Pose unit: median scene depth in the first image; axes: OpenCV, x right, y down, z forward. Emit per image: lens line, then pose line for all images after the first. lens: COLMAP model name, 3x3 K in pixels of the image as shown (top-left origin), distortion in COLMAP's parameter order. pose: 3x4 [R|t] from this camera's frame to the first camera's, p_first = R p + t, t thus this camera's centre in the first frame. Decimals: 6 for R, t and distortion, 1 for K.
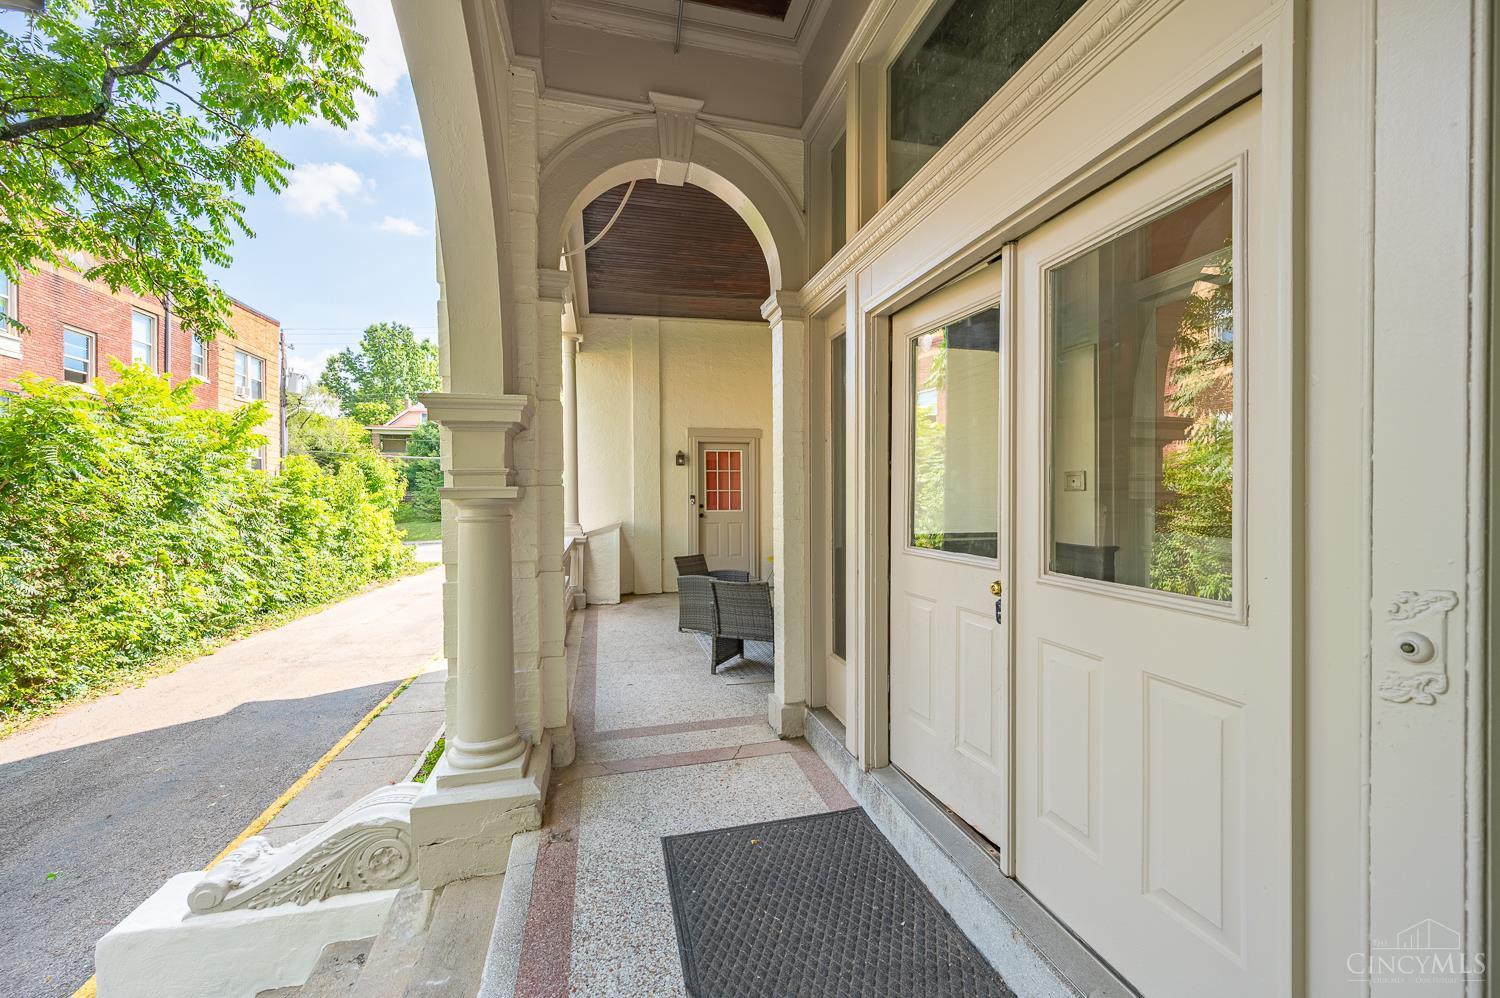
lens RADIAL K [[600.8, 0, 750.3], [0, 600.8, 494.5], [0, 0, 1]] dist [0.000182, -0.000114]
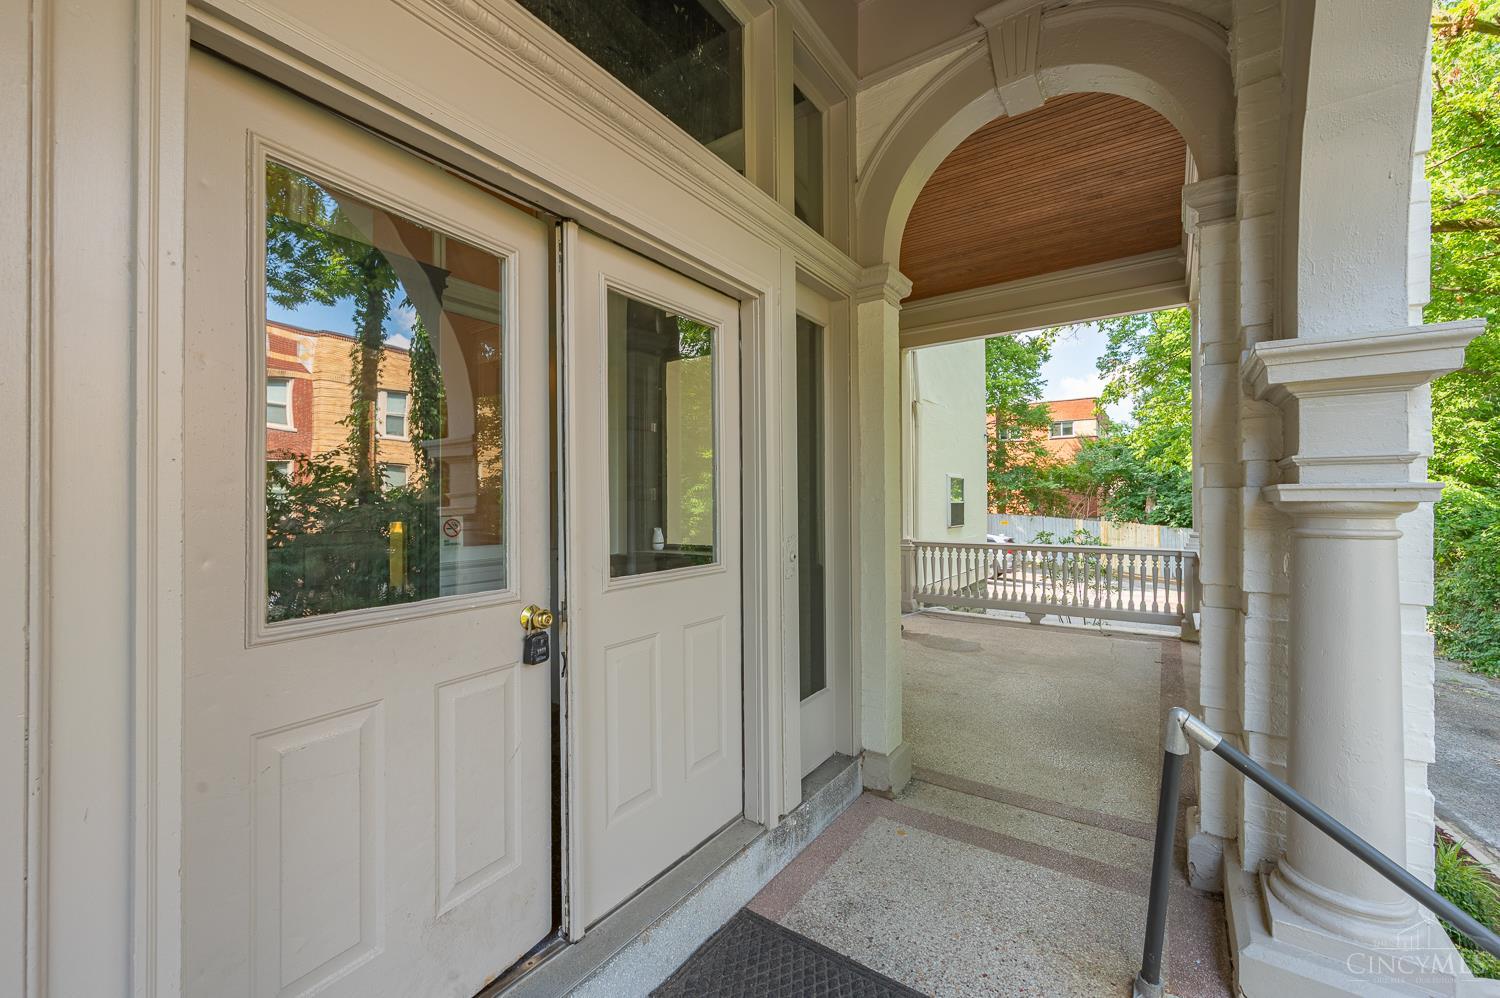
lens RADIAL K [[600.8, 0, 752.8], [0, 600.8, 496.9], [0, 0, 1]] dist [0.000182, -0.000114]
pose [[-0.659737, 0.014501, 0.751356, -0.413146], [0.004914, 0.999876, -0.014982, 0.002844], [-0.751480, -0.006192, -0.659727, 1.404396]]
